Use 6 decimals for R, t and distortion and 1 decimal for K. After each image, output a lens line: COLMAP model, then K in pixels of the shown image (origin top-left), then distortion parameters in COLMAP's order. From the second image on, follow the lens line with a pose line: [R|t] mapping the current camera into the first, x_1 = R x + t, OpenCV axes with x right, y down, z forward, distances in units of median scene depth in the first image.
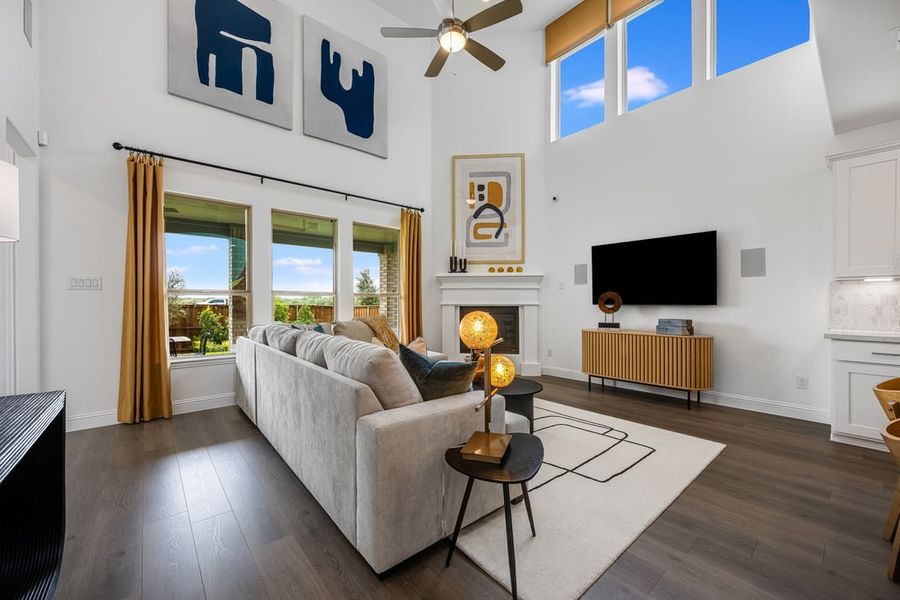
lens RADIAL K [[361.0, 0, 451.9], [0, 361.0, 301.9], [0, 0, 1]] dist [0.000153, 0.000751]
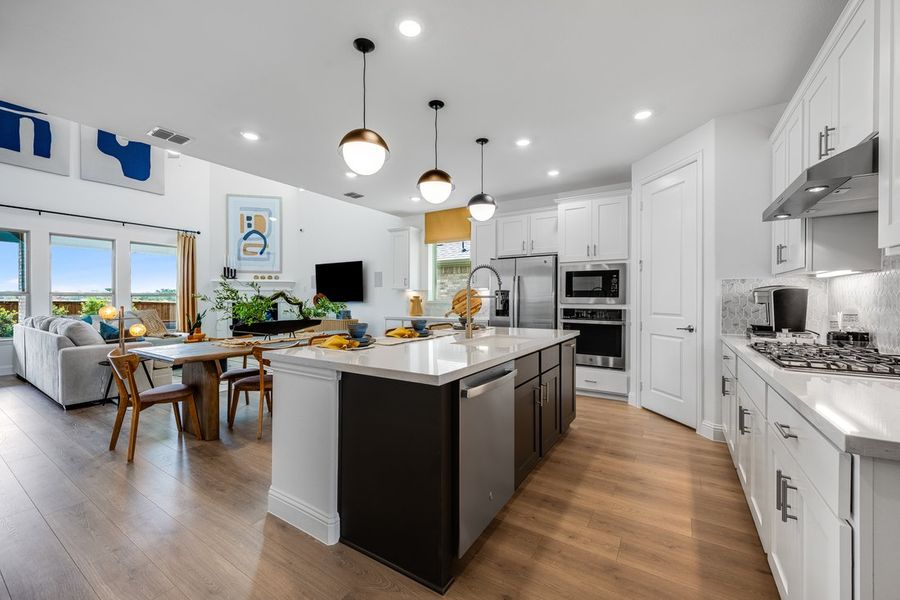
lens RADIAL K [[361.0, 0, 447.1], [0, 361.0, 300.4], [0, 0, 1]] dist [0.000153, 0.000751]
pose [[0.959769, 0.000031, 0.280790, 0.430584], [-0.001488, 0.999987, 0.004974, -0.006325], [-0.280786, -0.005191, 0.959756, -0.569601]]
